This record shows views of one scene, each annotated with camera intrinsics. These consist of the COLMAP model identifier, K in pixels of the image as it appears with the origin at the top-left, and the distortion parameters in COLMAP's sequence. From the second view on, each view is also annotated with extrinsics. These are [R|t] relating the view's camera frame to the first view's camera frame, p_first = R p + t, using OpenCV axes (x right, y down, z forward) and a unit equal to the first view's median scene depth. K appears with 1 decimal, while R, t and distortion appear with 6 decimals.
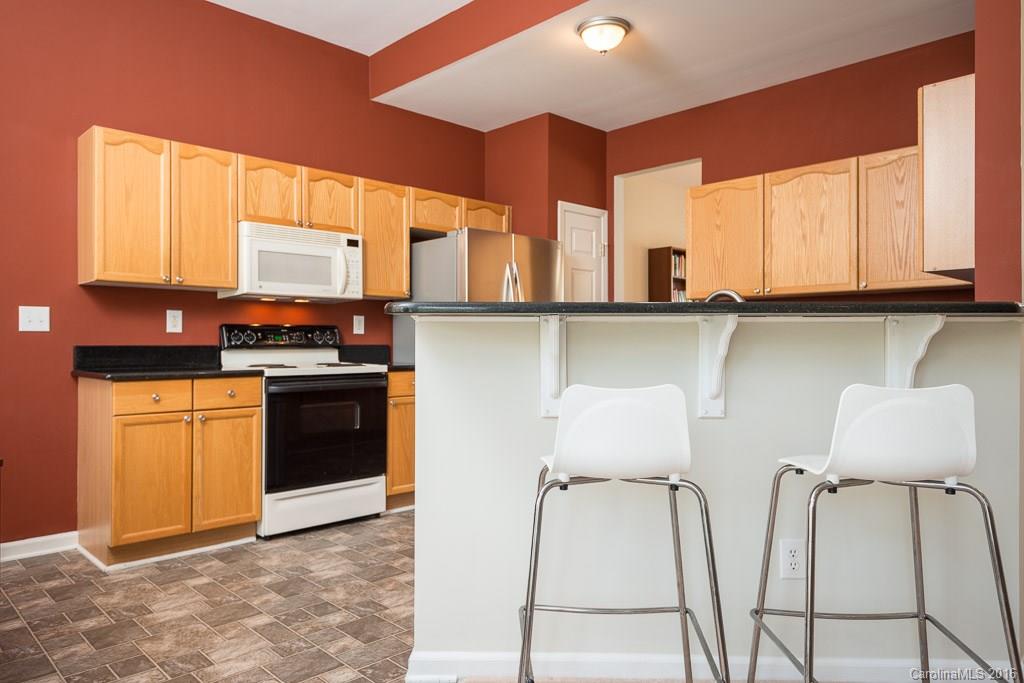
lens RADIAL K [[626.5, 0, 512.0], [0, 626.5, 341.5], [0, 0, 1]] dist [0.001743, 0.000959]
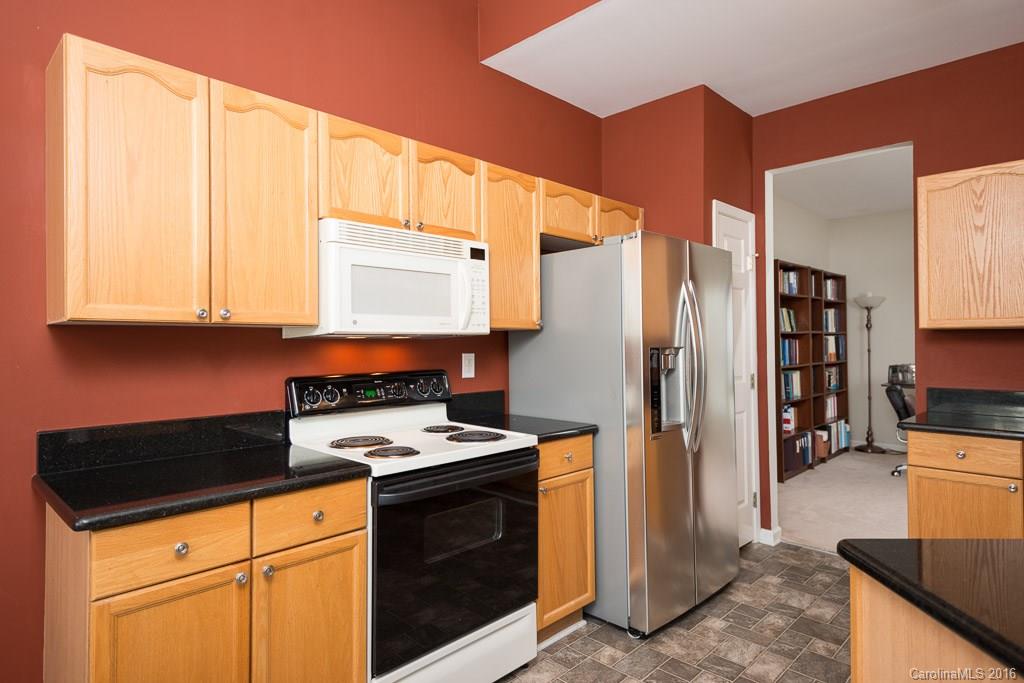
lens RADIAL K [[529.0, 0, 510.5], [0, 529.0, 337.1], [0, 0, 1]] dist [0.012219, -0.000813]
pose [[0.999829, -0.007005, 0.017088, -0.235833], [0.007173, 0.999926, -0.009798, -0.061529], [-0.017019, 0.009919, 0.999806, 0.432035]]
